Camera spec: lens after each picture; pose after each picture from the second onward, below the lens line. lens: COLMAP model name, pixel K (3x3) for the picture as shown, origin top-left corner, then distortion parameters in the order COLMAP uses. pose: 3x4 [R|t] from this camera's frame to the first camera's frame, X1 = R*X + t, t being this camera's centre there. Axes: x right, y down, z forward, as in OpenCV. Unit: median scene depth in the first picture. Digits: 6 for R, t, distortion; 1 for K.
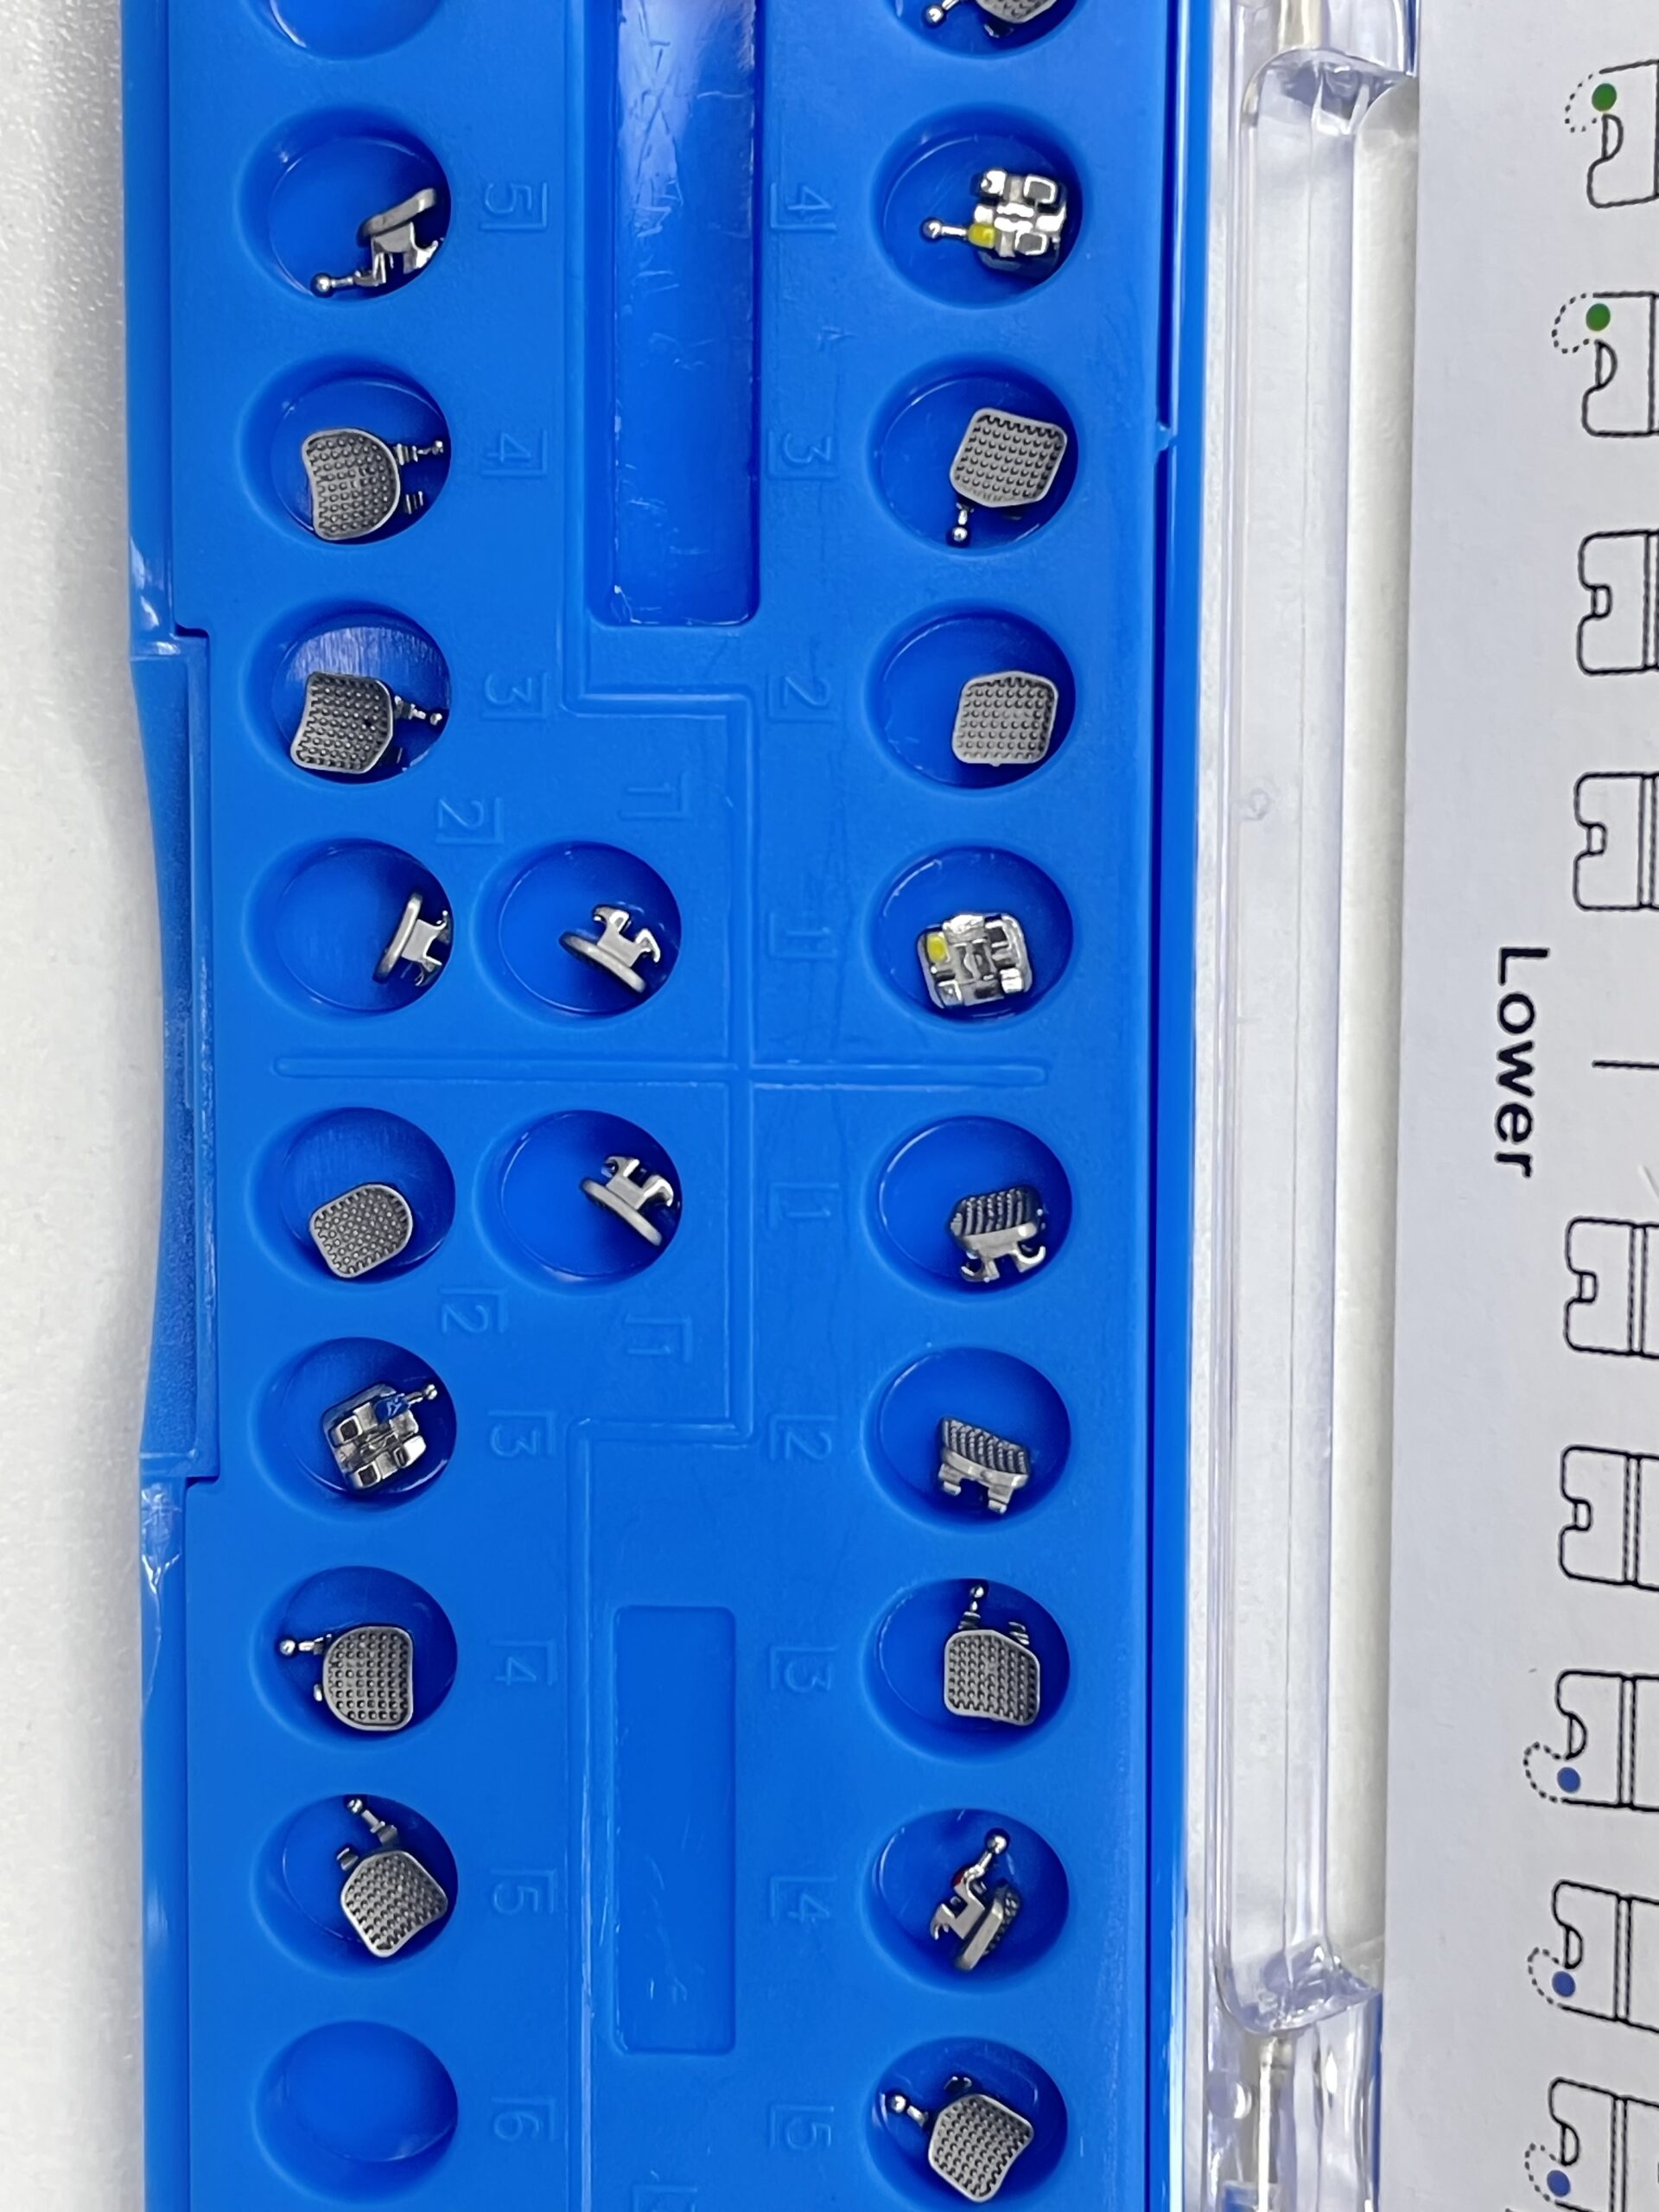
lens RADIAL K [[3326.3, 0, 834.0], [0, 3326.3, 1128.0], [0, 0, 1]] dist [0.056515, 0.000000]
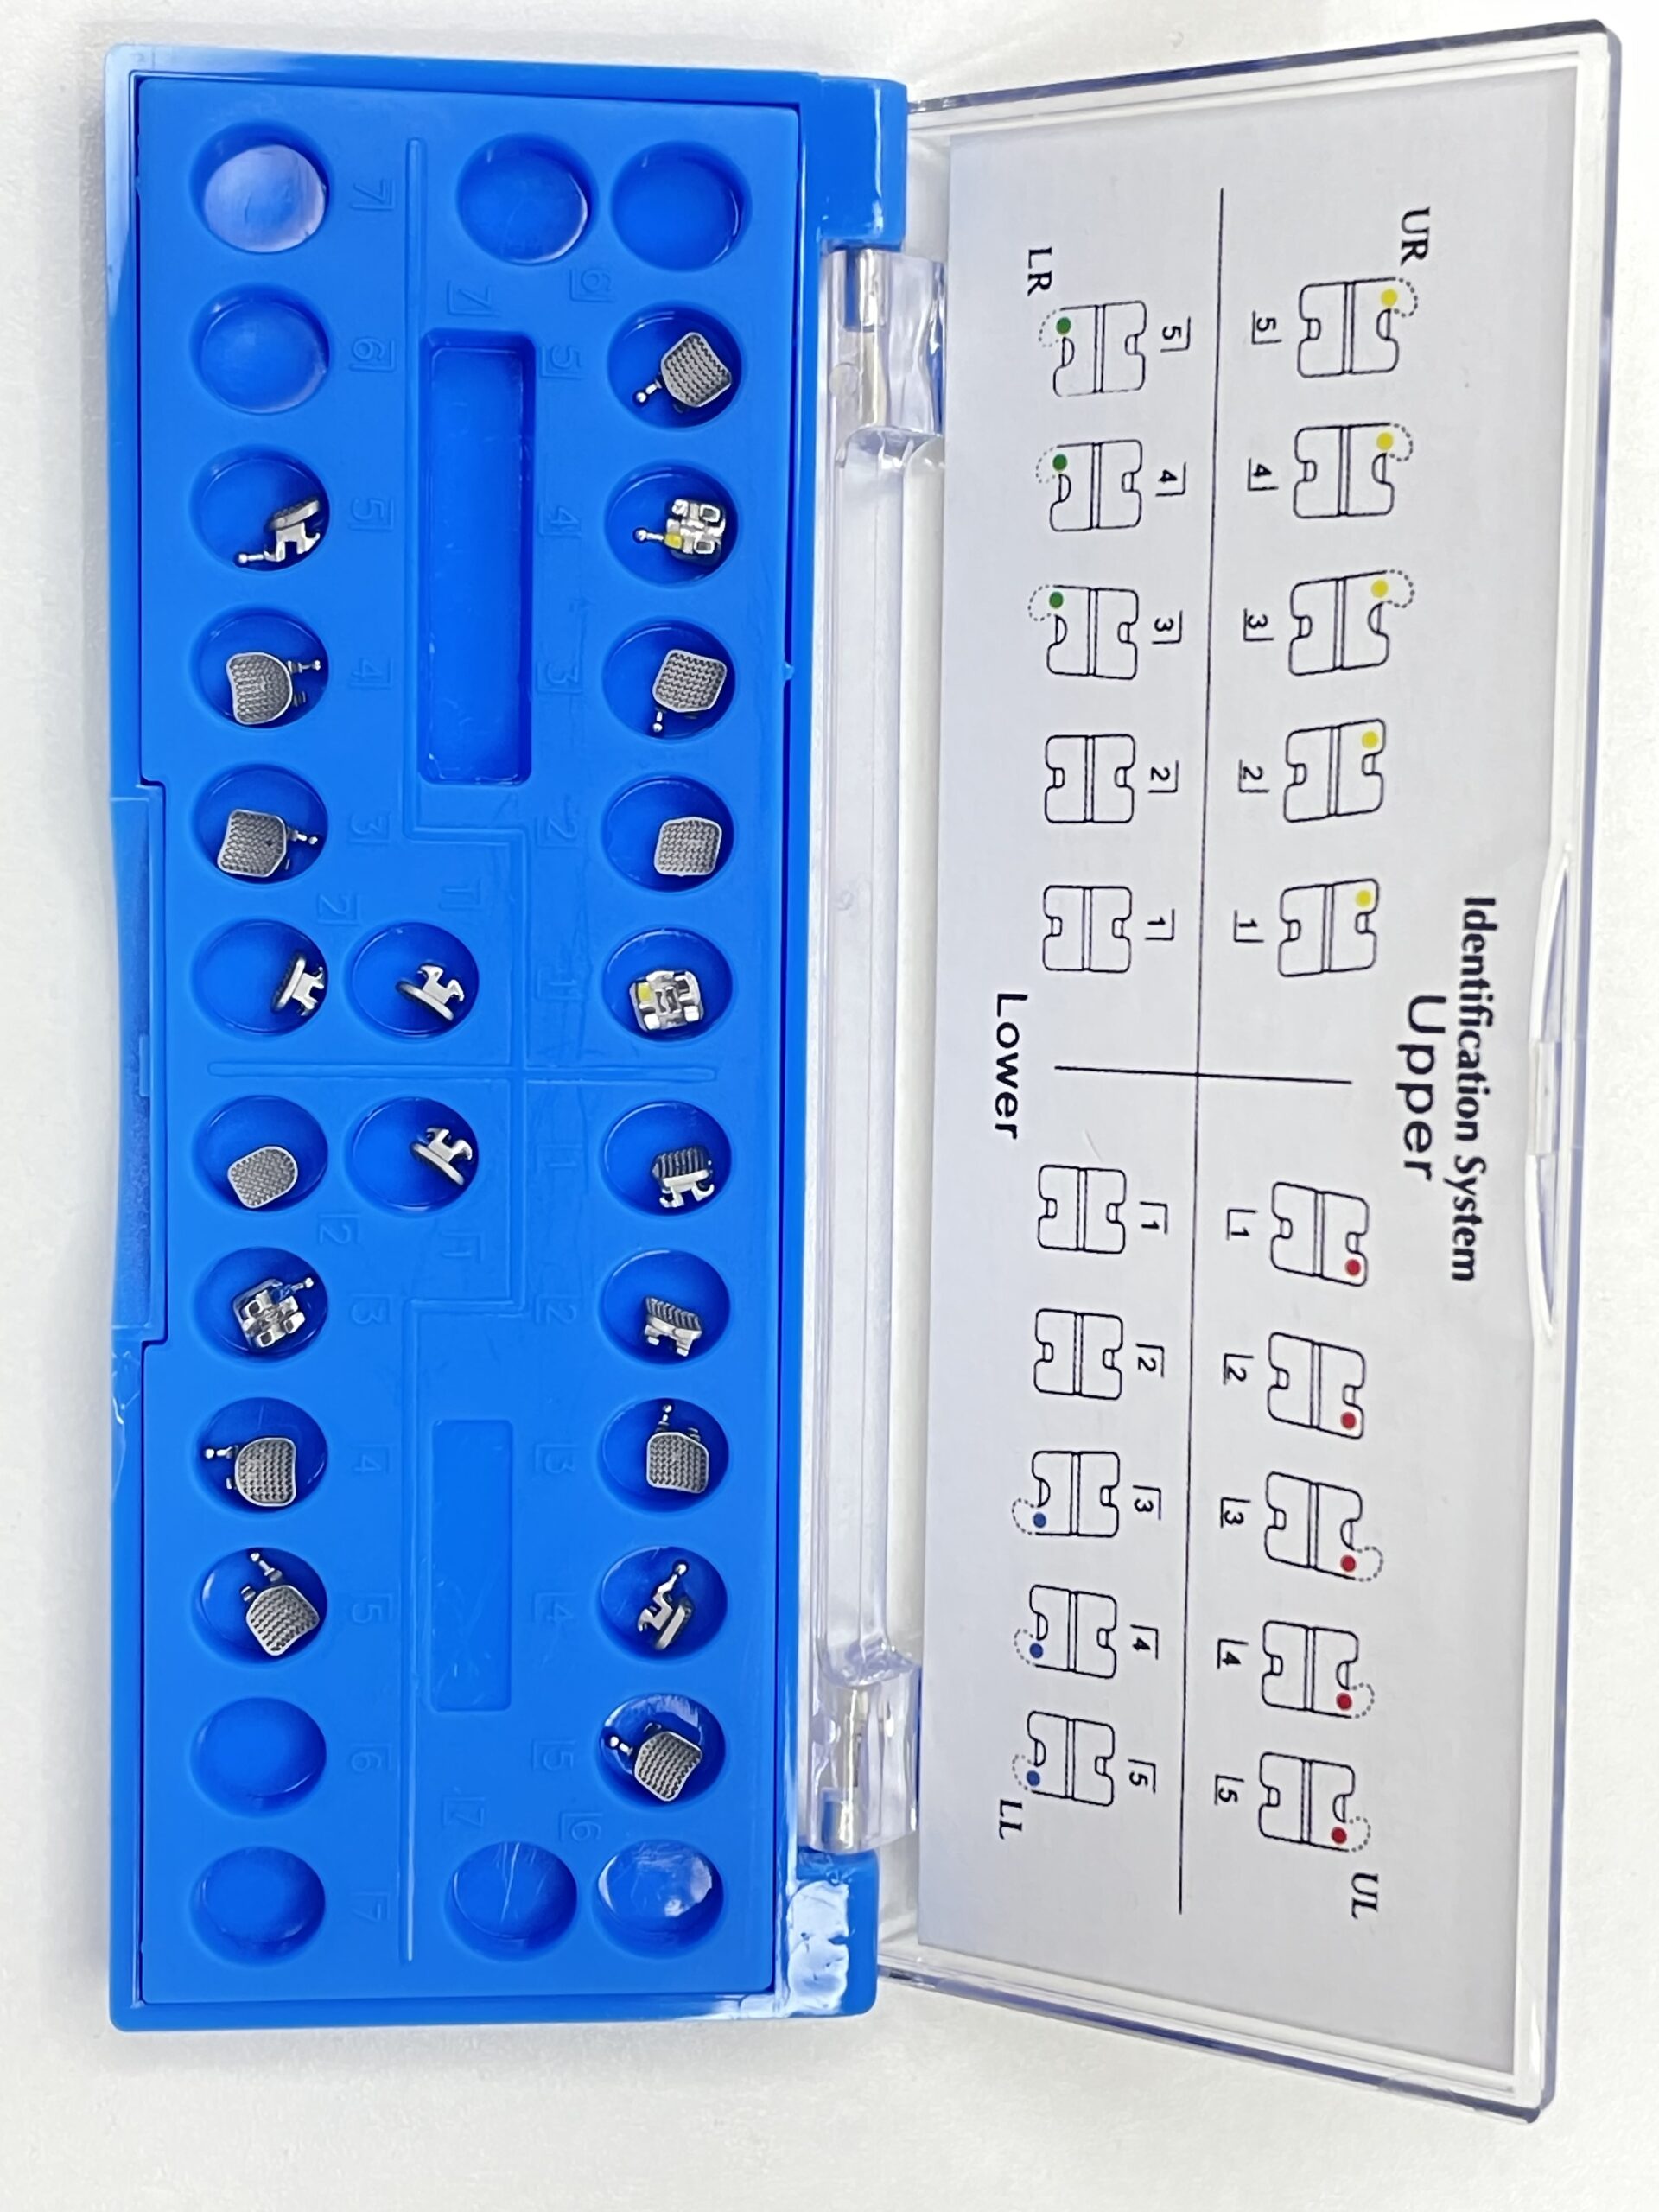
lens RADIAL K [[3326.3, 0, 827.9], [0, 3326.3, 1100.1], [0, 0, 1]] dist [0.056515, 0.000000]
pose [[0.988673, -0.001793, 0.150073, -0.116138], [0.001119, 0.999989, 0.004571, -0.011021], [-0.150079, -0.004351, 0.988664, -0.545581]]
